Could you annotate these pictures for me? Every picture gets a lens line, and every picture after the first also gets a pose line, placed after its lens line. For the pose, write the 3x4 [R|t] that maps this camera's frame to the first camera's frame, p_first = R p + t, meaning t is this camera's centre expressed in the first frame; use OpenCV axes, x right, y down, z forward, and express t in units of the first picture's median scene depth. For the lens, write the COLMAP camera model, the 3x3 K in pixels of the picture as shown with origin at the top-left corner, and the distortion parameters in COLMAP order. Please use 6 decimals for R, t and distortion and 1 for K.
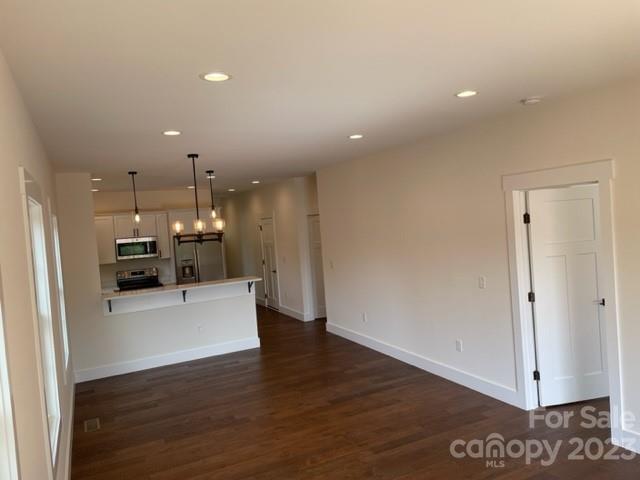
lens RADIAL K [[476.4, 0, 320.0], [0, 476.4, 240.0], [0, 0, 1]] dist [0.104821, -0.000005]
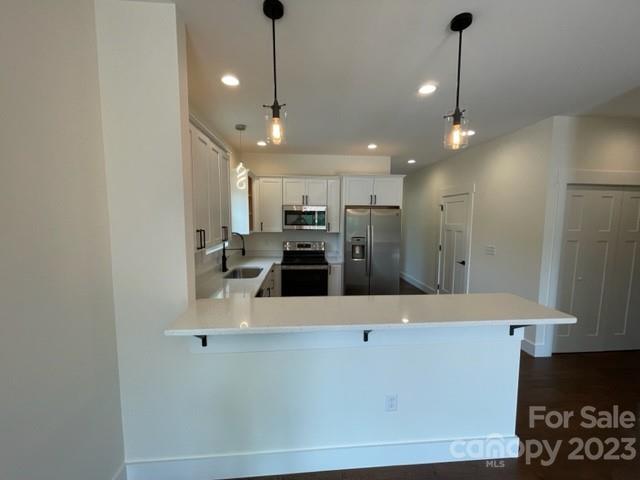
lens RADIAL K [[260.1, 0, 320.0], [0, 260.1, 240.0], [0, 0, 1]] dist [-0.001584, -0.000093]
pose [[0.927298, 0.108196, -0.358346, -0.178946], [-0.087248, 0.993421, 0.074172, 0.019402], [0.364013, -0.037515, 0.930638, 0.567393]]
